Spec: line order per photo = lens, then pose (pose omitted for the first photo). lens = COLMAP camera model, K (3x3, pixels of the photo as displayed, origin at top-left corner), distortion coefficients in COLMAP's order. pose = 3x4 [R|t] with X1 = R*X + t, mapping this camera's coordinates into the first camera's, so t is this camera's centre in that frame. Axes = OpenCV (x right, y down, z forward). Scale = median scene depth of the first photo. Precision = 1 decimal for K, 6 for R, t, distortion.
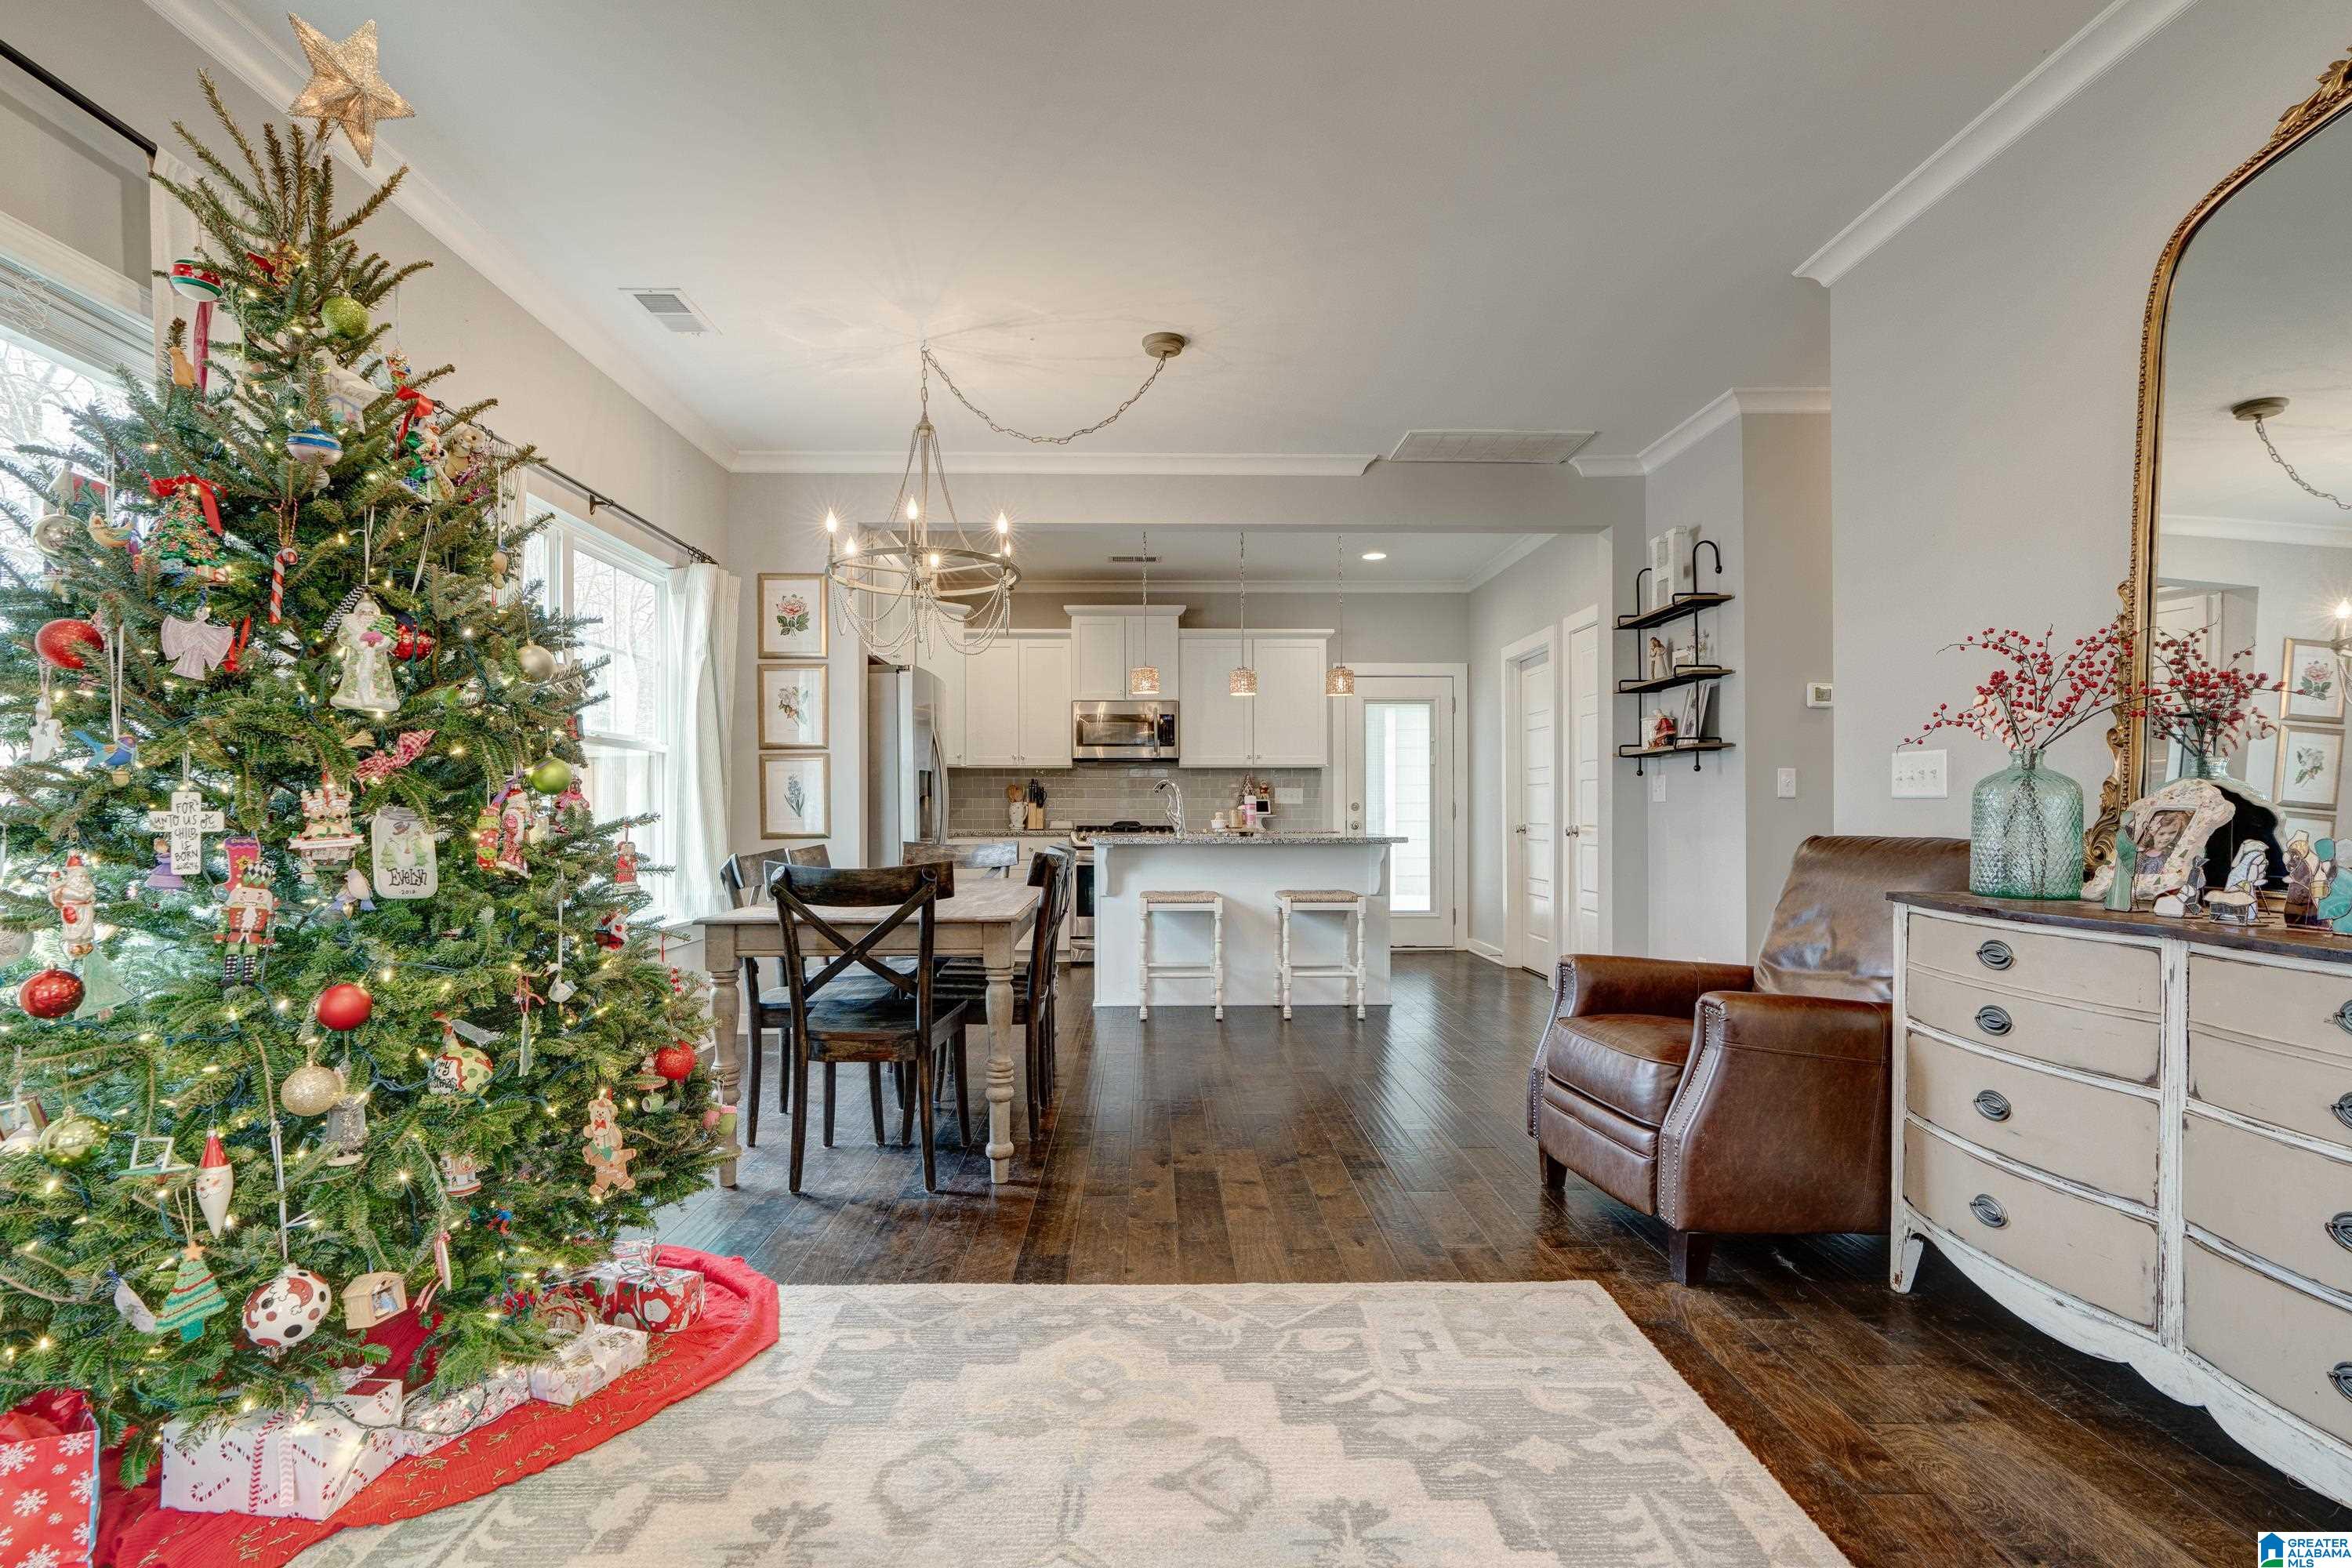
lens RADIAL K [[1126.1, 0, 1161.1], [0, 1126.1, 804.5], [0, 0, 1]] dist [-0.004312, 0.002528]
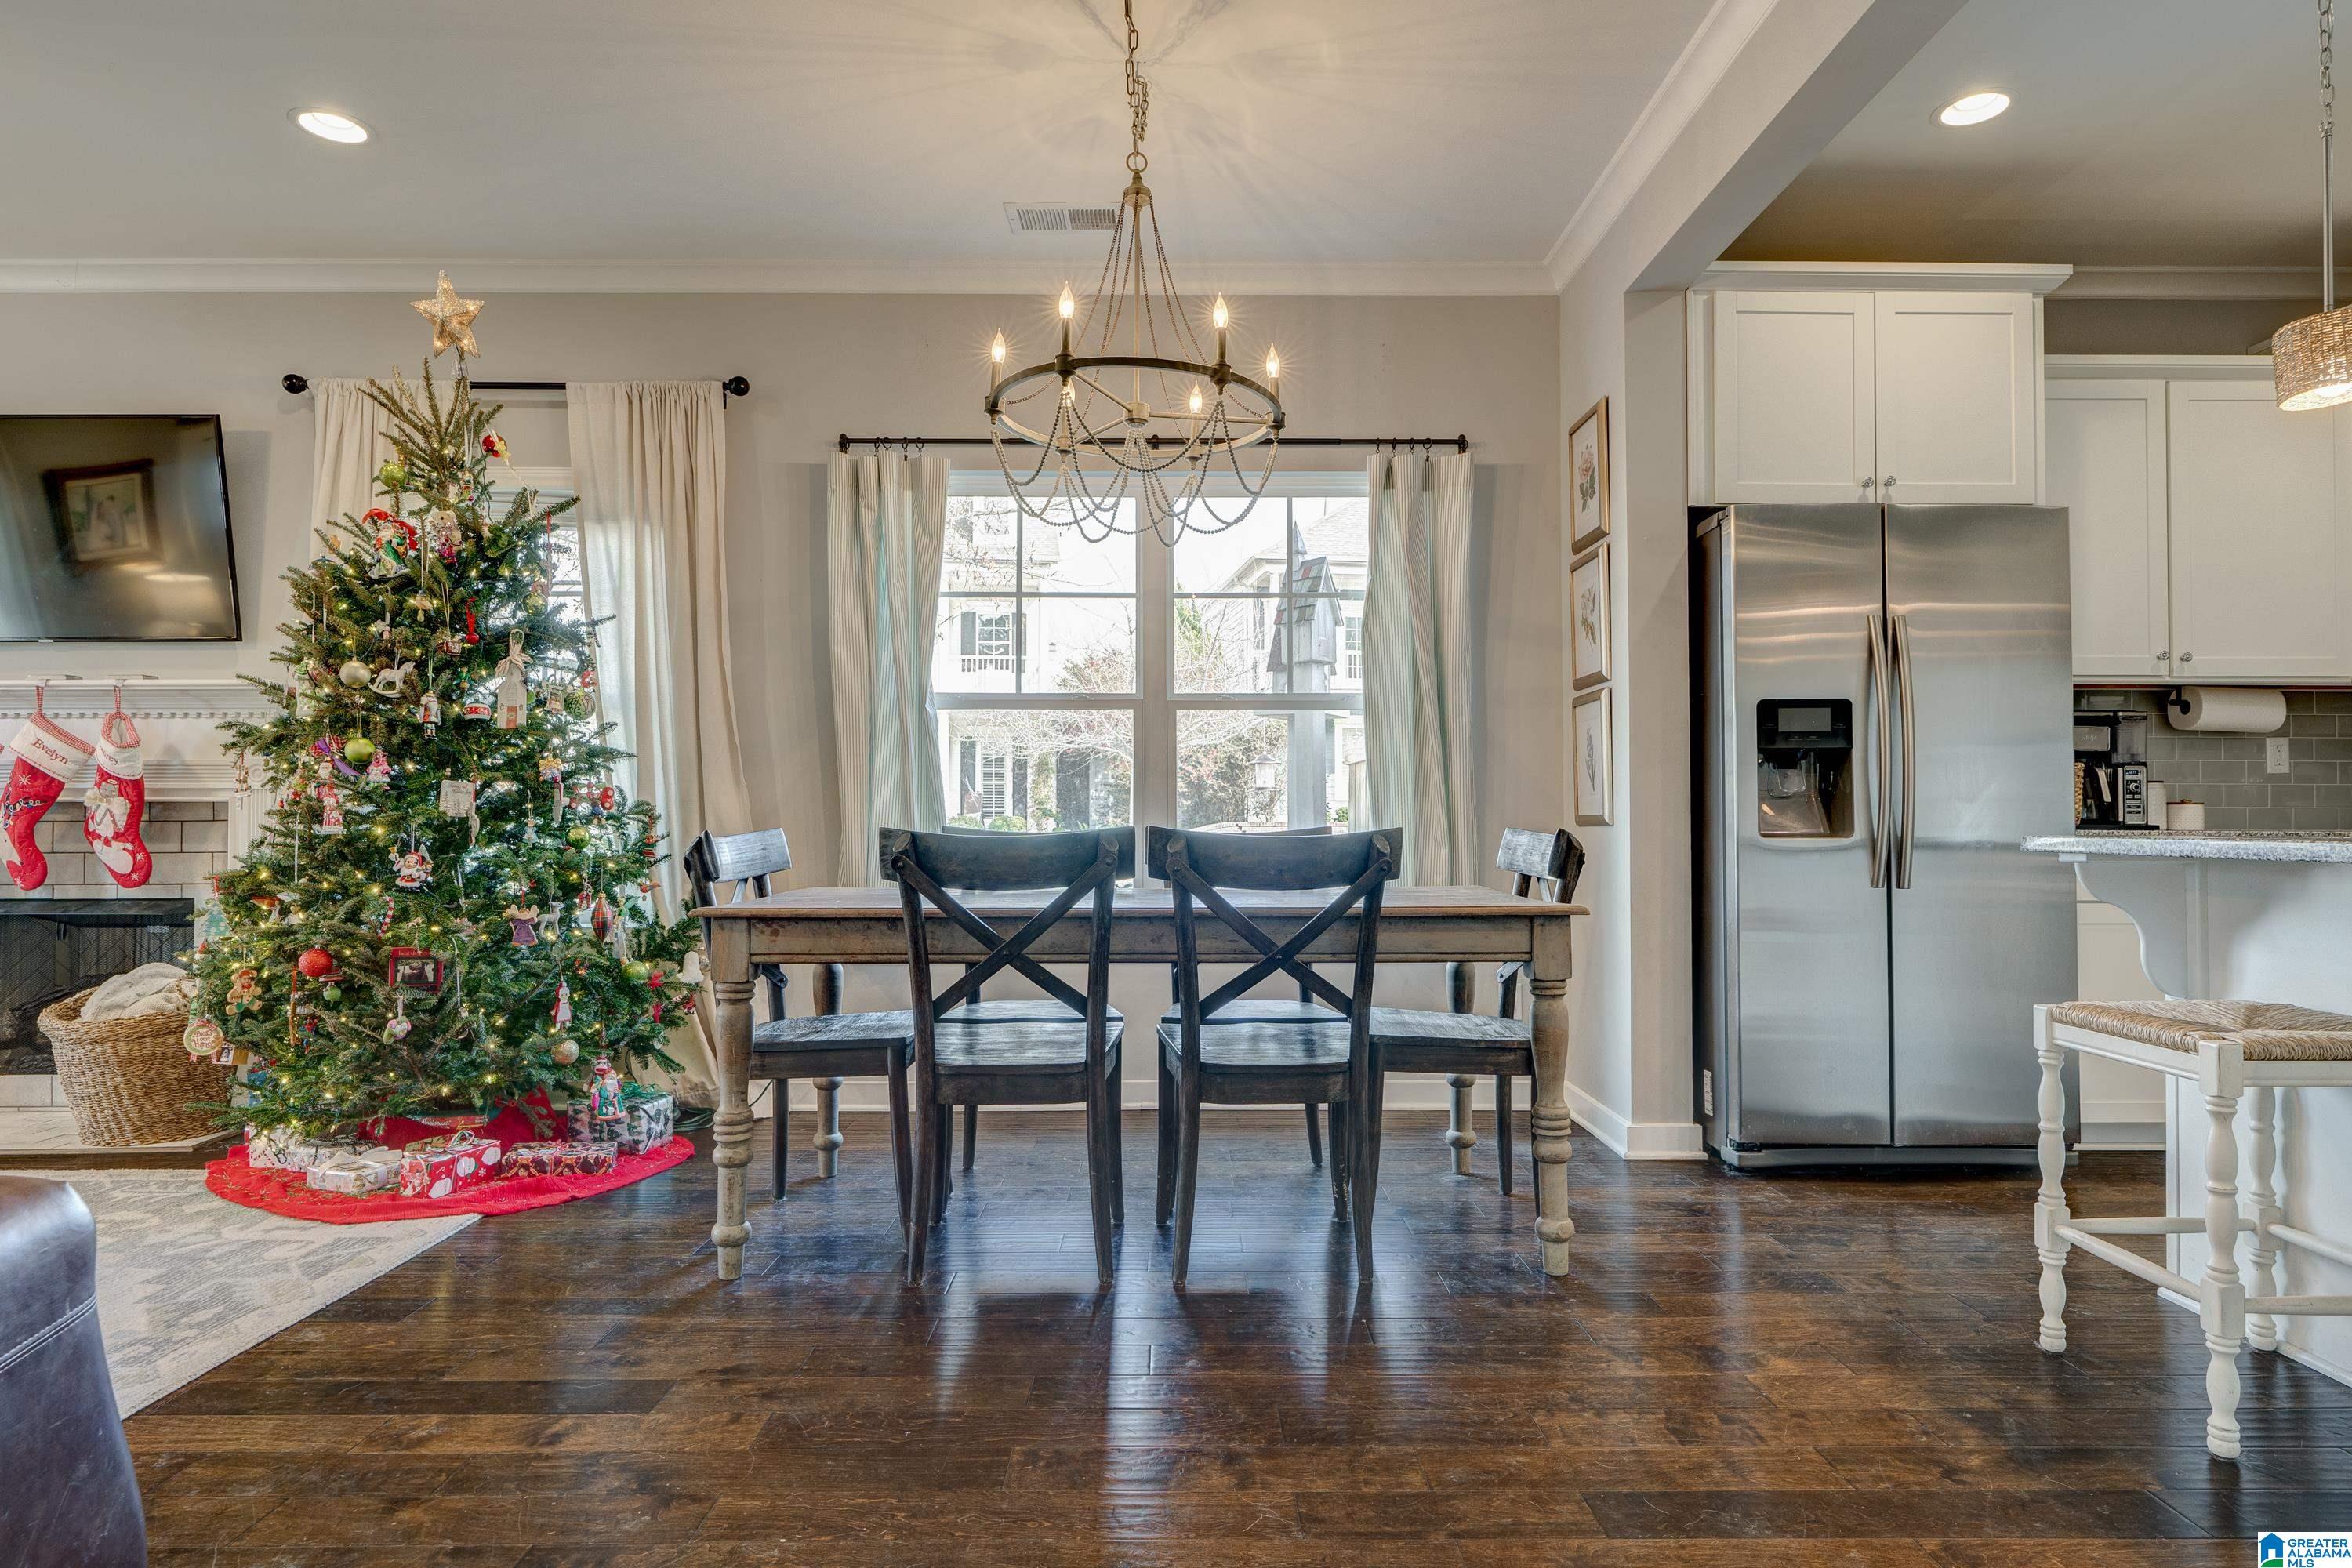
lens RADIAL K [[1315.8, 0, 1186.1], [0, 1315.8, 798.6], [0, 0, 1]] dist [-0.011764, 0.005130]
pose [[0.001599, -0.012018, -0.999927, 0.600123], [0.004859, 0.999916, -0.012010, 0.032274], [0.999987, -0.004840, 0.001657, 1.100977]]
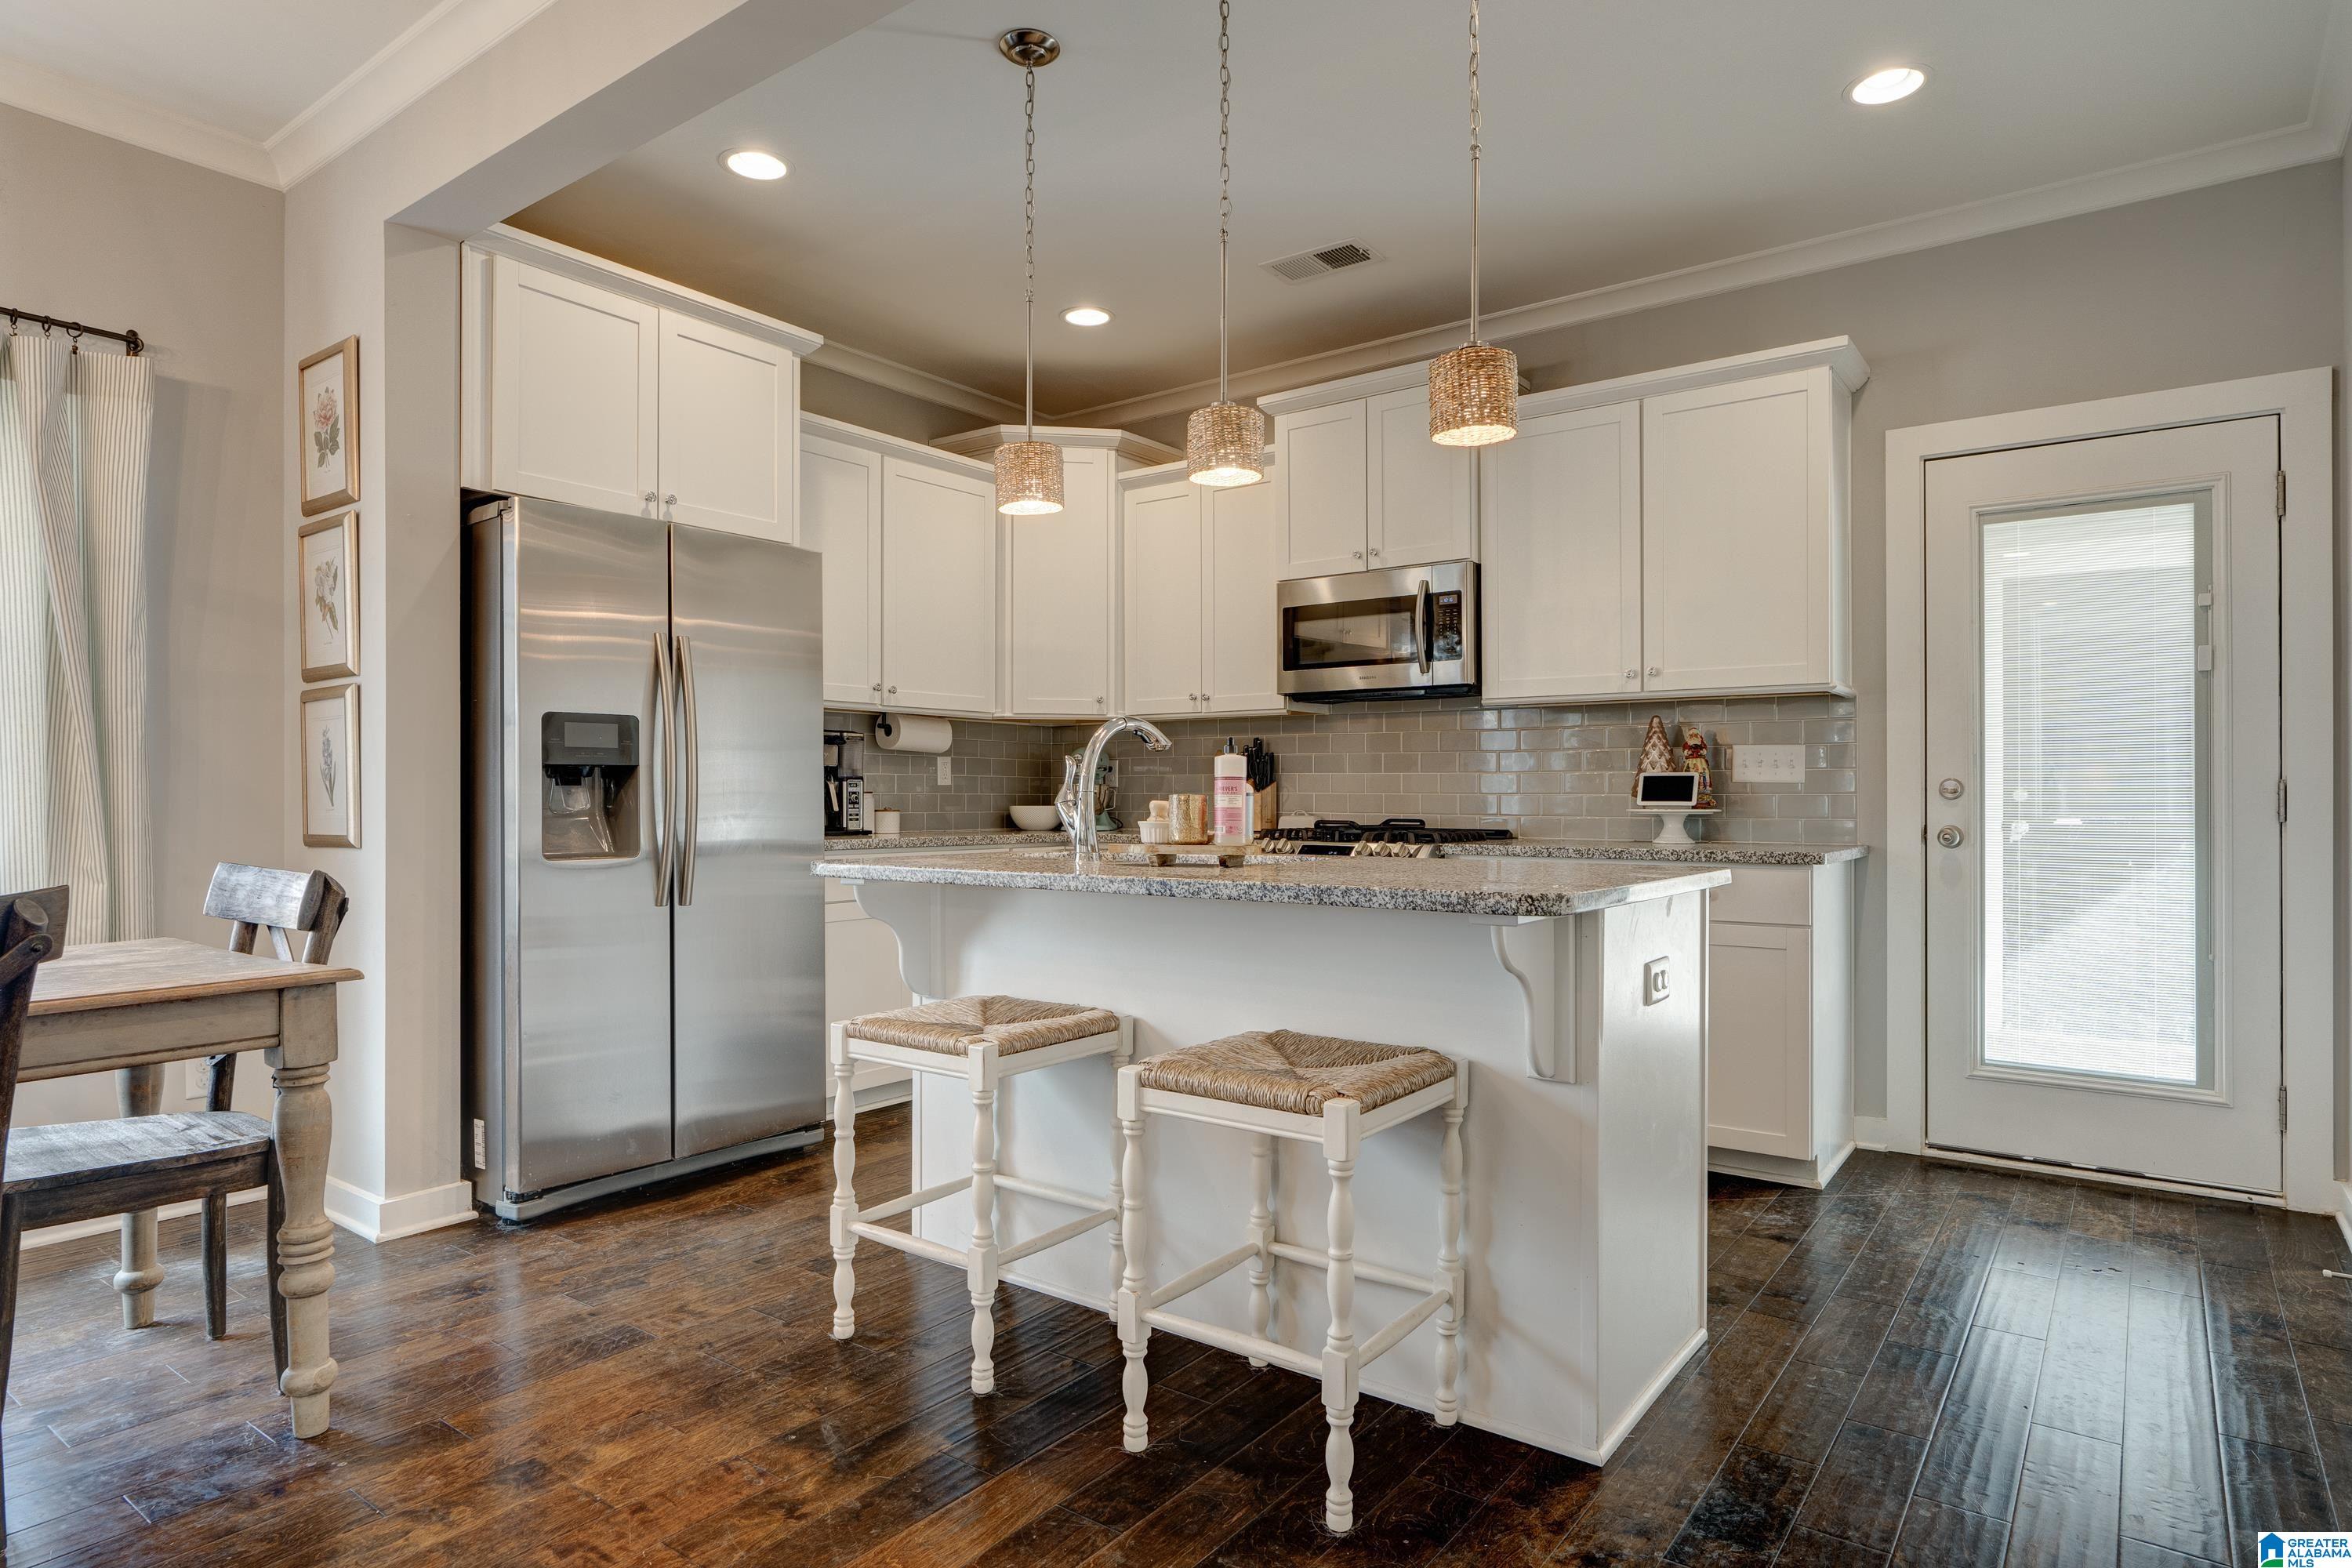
lens RADIAL K [[1298.8, 0, 1183.4], [0, 1298.8, 786.3], [0, 0, 1]] dist [0.000442, 0.001604]
pose [[0.797279, -0.001626, -0.603609, 0.524359], [0.001207, 0.999999, -0.001100, 0.003611], [0.603610, 0.000148, 0.797280, 1.080844]]
